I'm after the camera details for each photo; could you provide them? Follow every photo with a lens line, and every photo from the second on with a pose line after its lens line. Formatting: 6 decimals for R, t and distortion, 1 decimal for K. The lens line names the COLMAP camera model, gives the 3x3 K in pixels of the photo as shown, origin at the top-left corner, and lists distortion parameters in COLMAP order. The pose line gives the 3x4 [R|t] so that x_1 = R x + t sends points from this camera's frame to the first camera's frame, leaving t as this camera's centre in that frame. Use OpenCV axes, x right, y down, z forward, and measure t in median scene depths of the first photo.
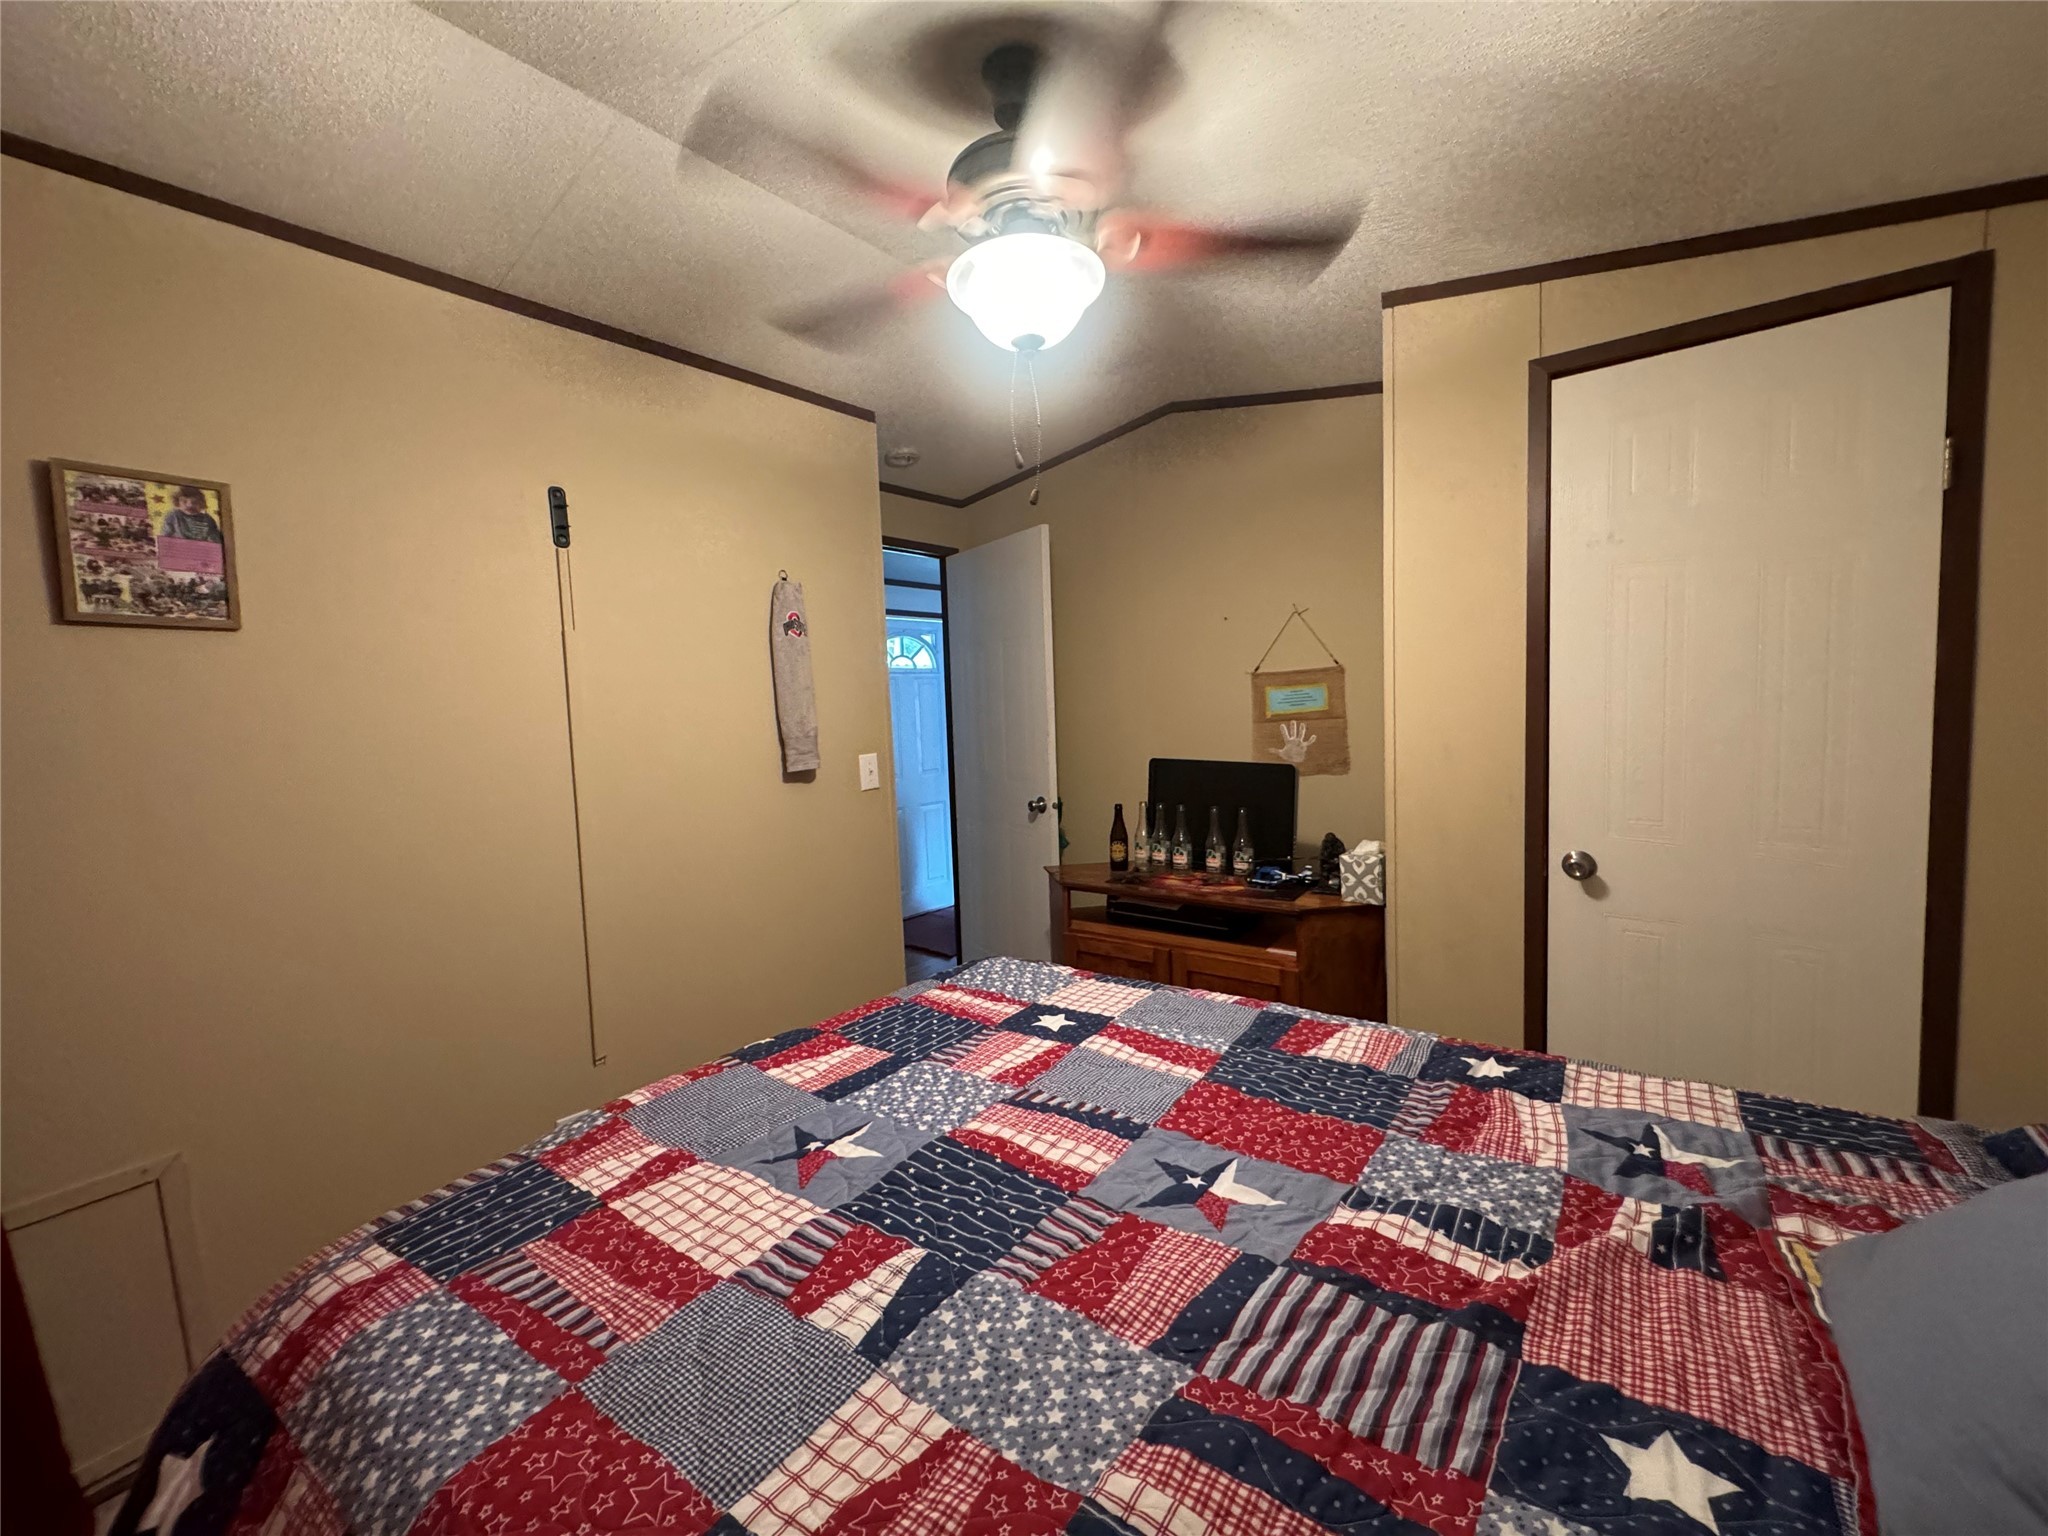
lens RADIAL K [[821.1, 0, 1024.0], [0, 821.1, 768.0], [0, 0, 1]] dist [0.000507, 0.000149]
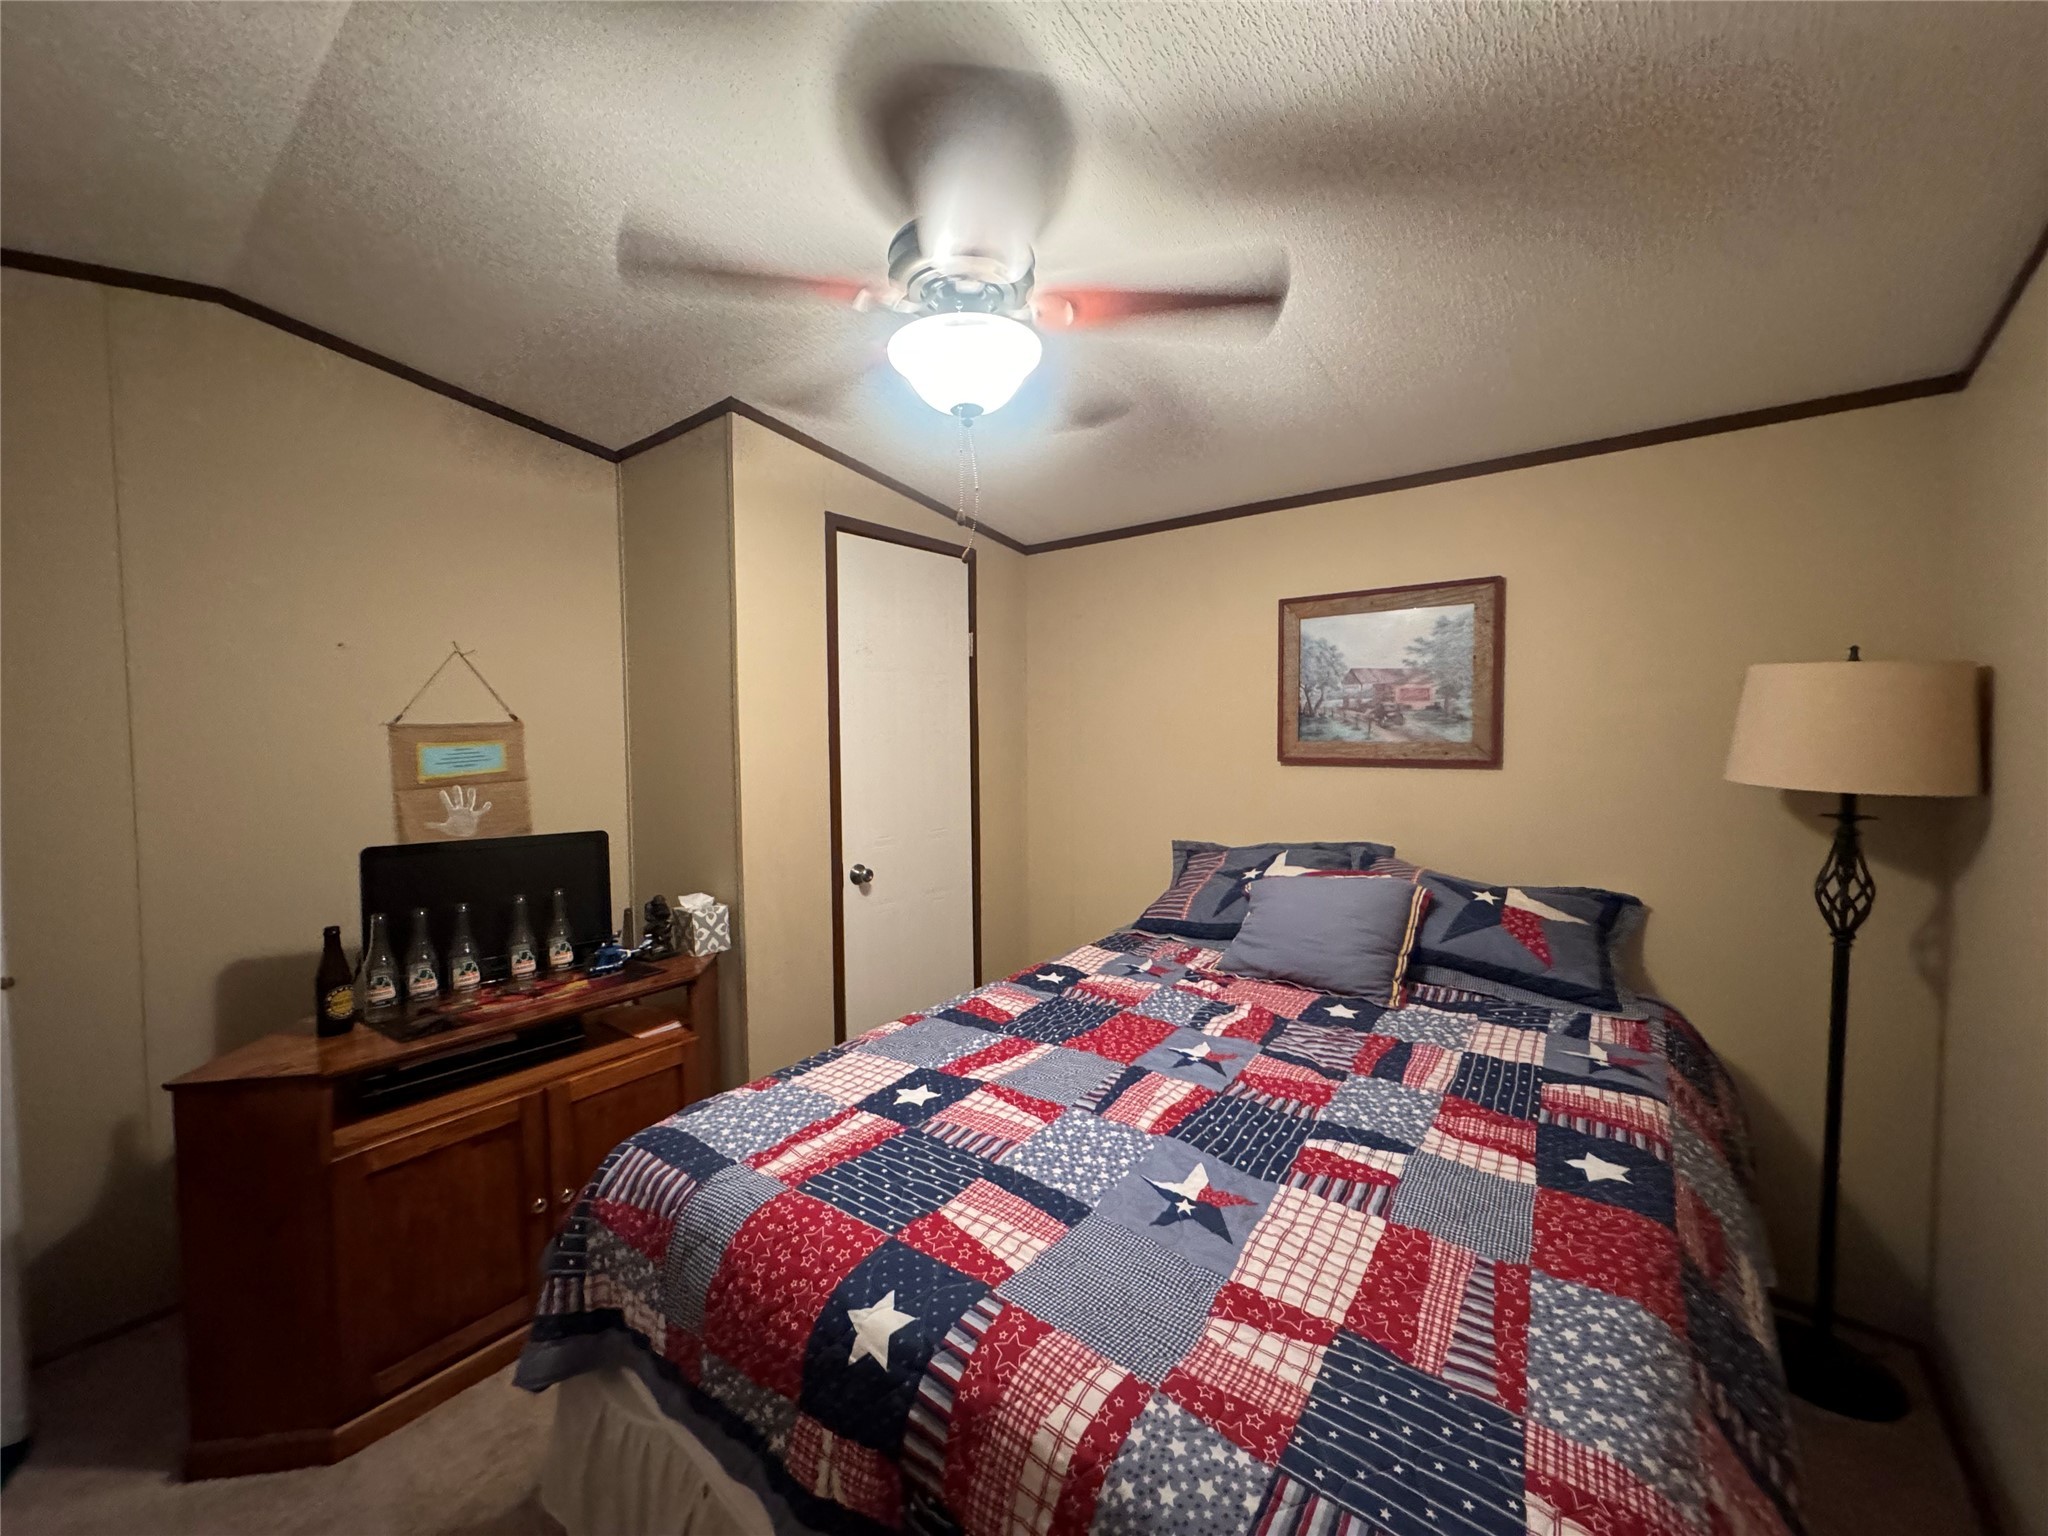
lens RADIAL K [[821.1, 0, 1024.0], [0, 821.1, 768.0], [0, 0, 1]] dist [0.000507, 0.000149]
pose [[0.005127, -0.007333, 0.999960, -1.013736], [0.087323, 0.996156, 0.006857, -0.068286], [-0.996167, 0.087284, 0.005748, 0.941916]]
